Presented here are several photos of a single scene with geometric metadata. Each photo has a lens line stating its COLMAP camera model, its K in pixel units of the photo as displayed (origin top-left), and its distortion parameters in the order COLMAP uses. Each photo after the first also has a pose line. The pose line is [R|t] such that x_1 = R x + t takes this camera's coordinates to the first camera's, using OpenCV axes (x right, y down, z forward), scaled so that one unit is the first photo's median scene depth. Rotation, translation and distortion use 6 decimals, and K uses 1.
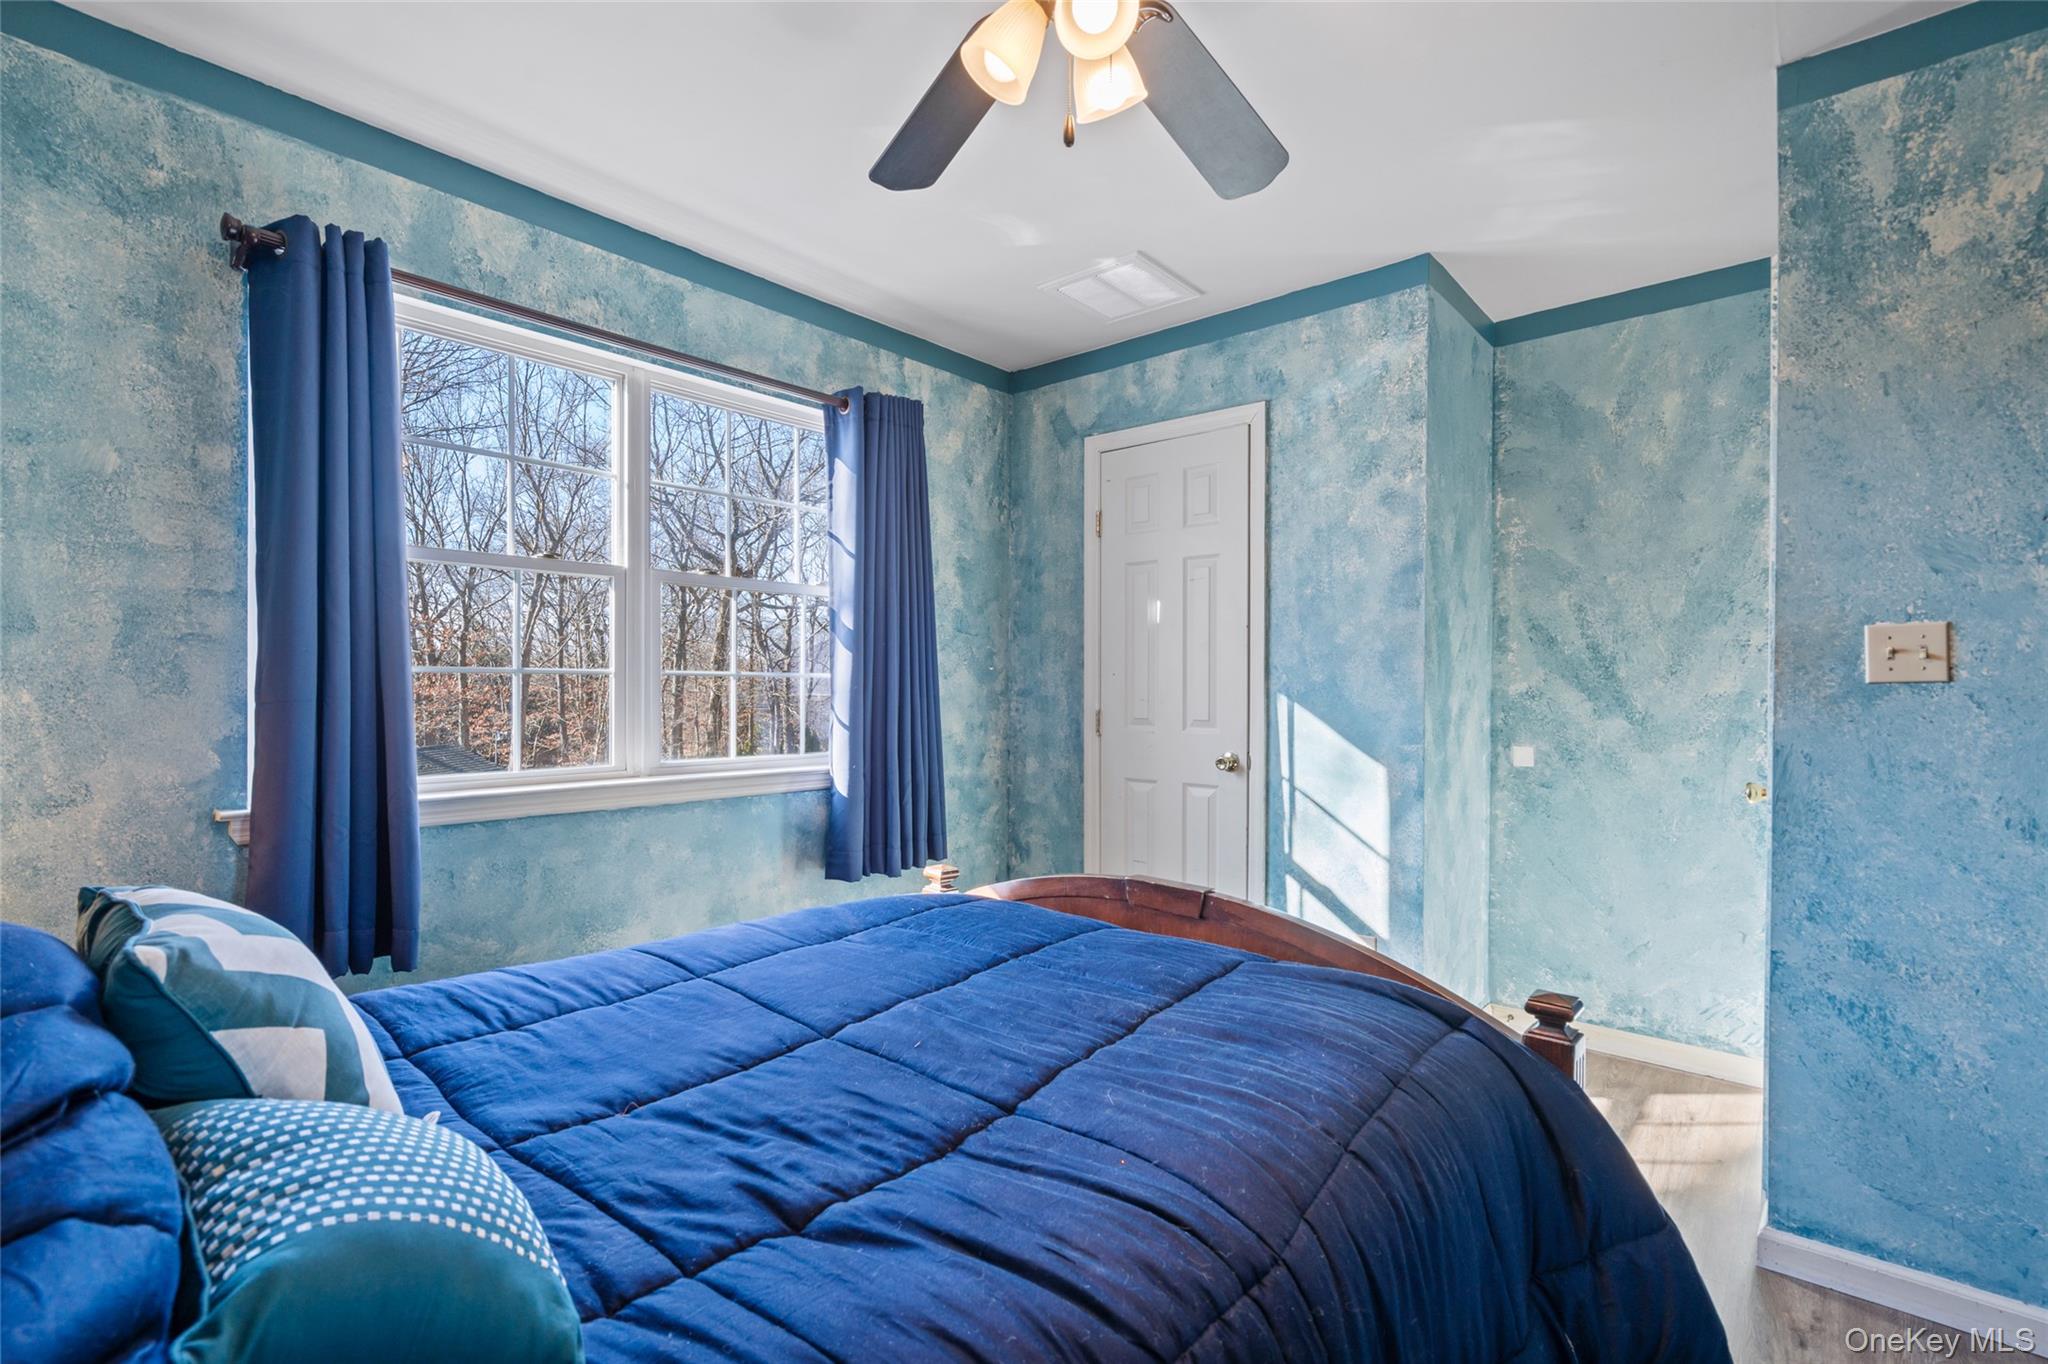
lens RADIAL K [[938.8, 0, 1039.8], [0, 938.8, 690.2], [0, 0, 1]] dist [-0.002535, -0.000119]
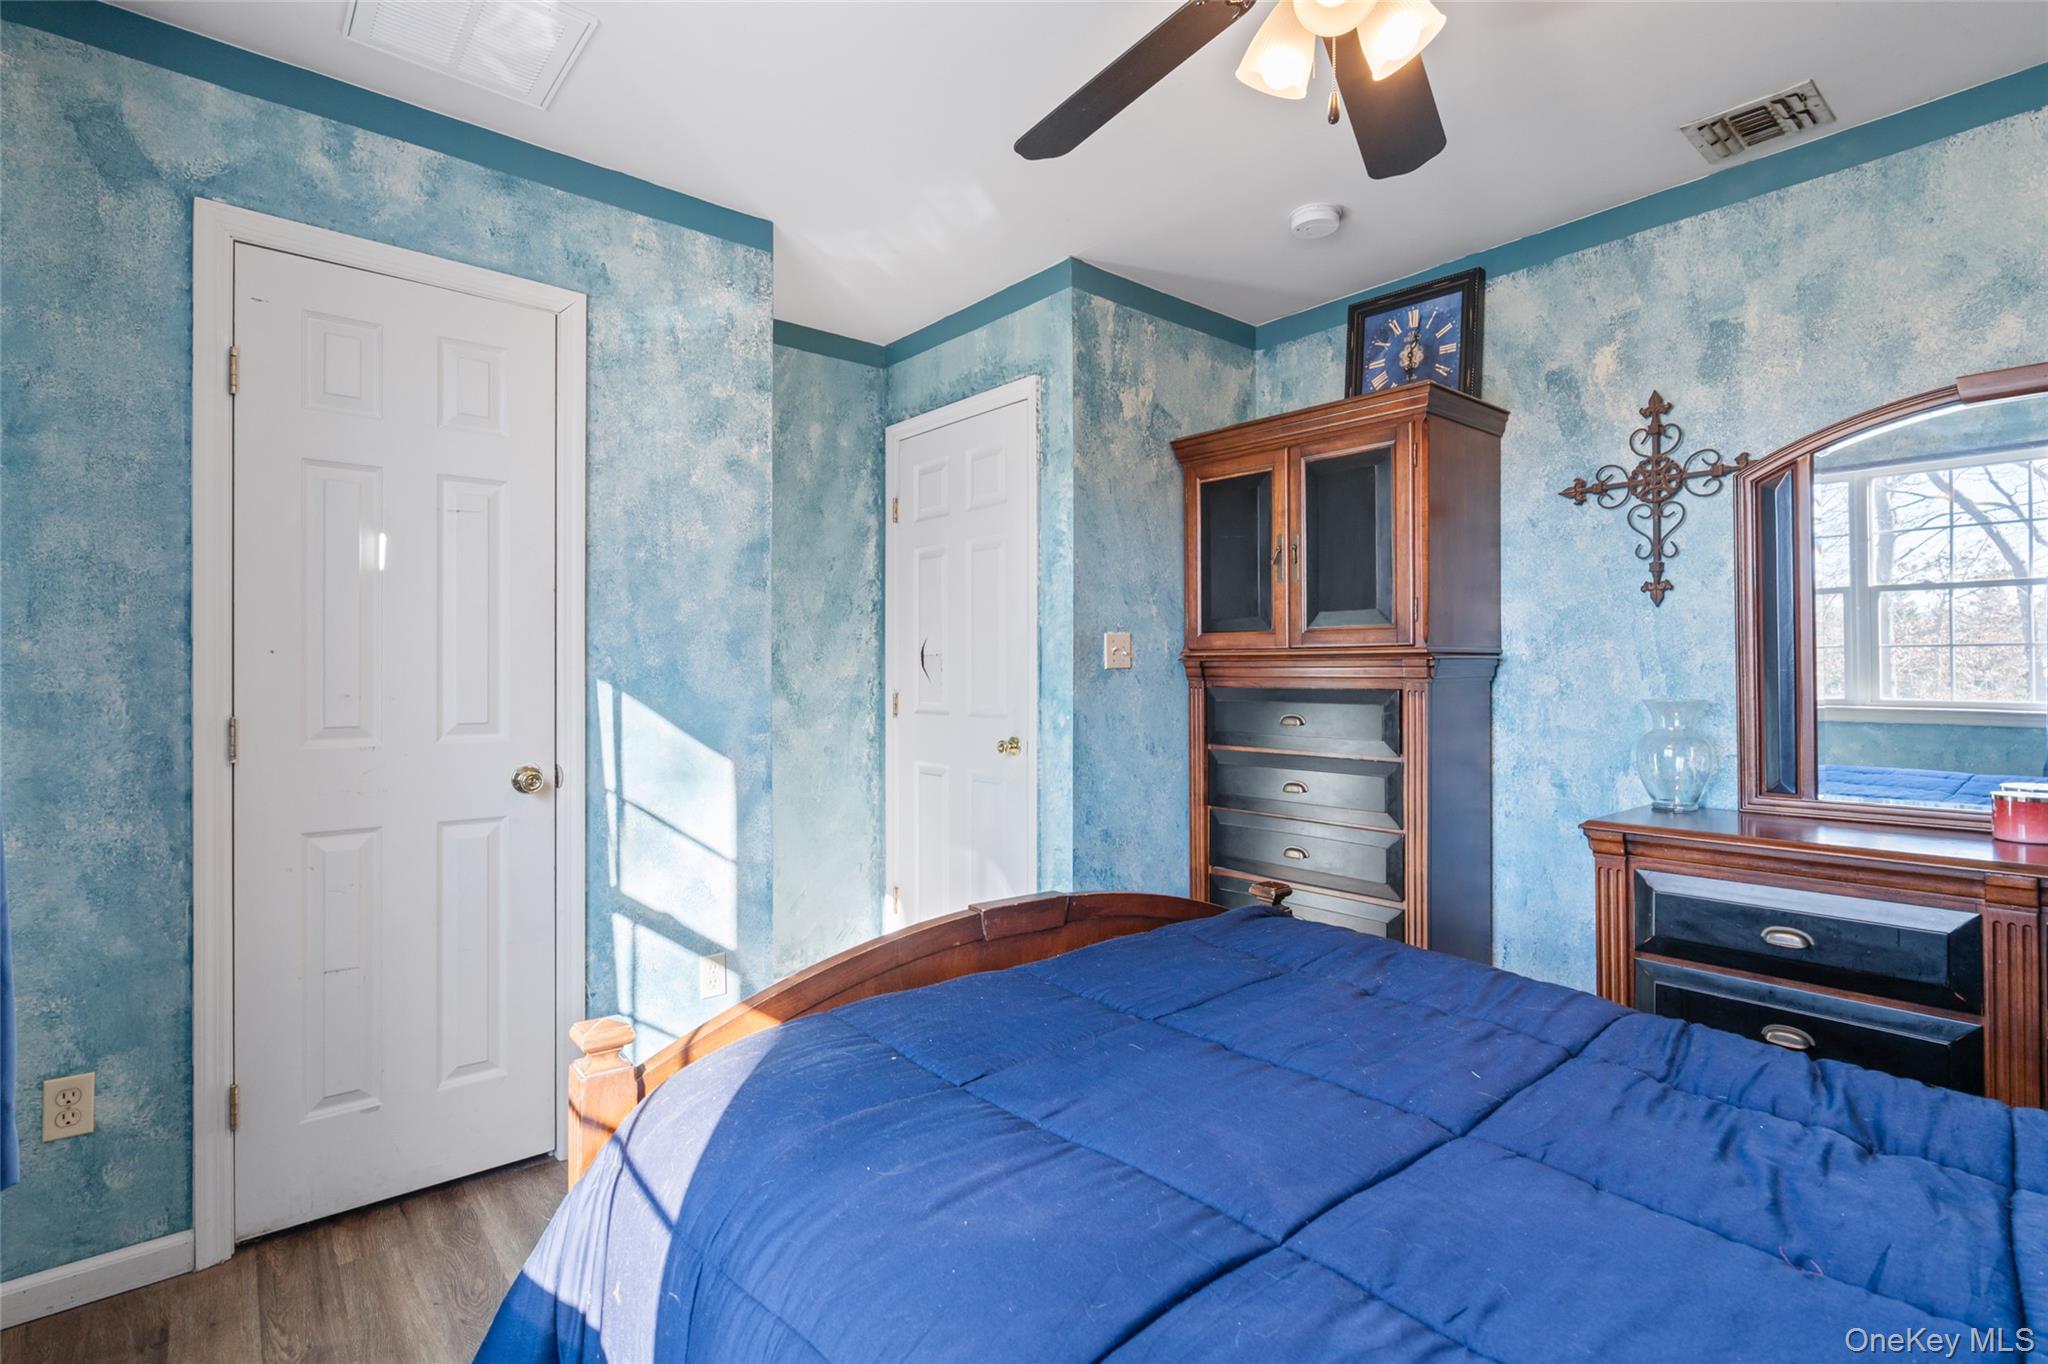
lens RADIAL K [[938.8, 0, 1037.2], [0, 938.8, 666.0], [0, 0, 1]] dist [-0.002535, -0.000119]
pose [[0.162641, 0.001715, 0.986684, -0.464983], [0.004332, 0.999988, -0.002452, -0.006025], [-0.986676, 0.004673, 0.162632, 0.544005]]
